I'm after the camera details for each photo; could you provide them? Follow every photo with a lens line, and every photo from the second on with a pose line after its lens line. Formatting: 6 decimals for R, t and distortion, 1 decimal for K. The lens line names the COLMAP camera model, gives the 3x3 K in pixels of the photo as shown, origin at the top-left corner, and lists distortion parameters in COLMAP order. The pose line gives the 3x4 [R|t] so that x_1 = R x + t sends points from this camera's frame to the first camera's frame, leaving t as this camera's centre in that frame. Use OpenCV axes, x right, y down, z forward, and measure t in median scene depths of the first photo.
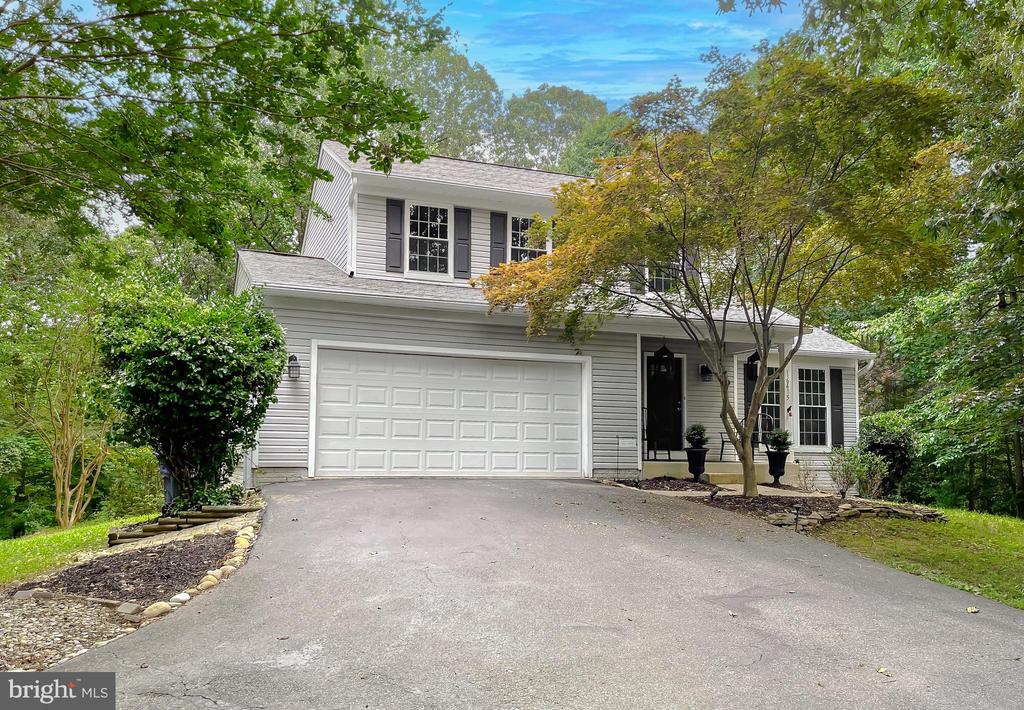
lens RADIAL K [[826.3, 0, 508.6], [0, 826.3, 357.1], [0, 0, 1]] dist [0.014264, 0.000942]
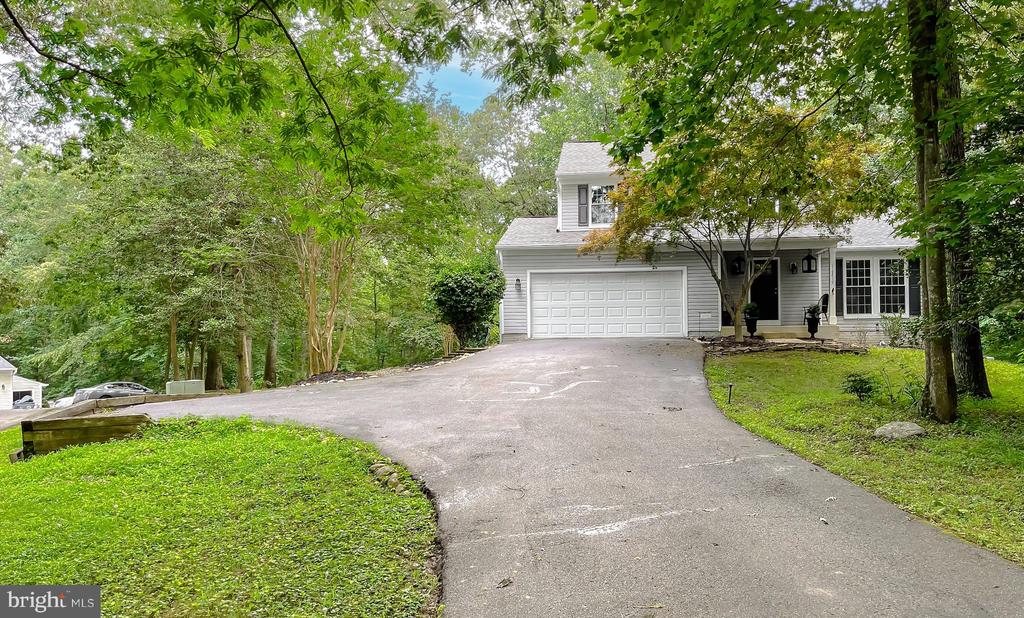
lens RADIAL K [[754.8, 0, 513.2], [0, 754.8, 308.4], [0, 0, 1]] dist [-0.002507, -0.000322]
pose [[0.882280, -0.042001, -0.468848, 0.533244], [0.076257, 0.995608, 0.054312, -0.027763], [0.464508, -0.083671, 0.881607, -0.578200]]
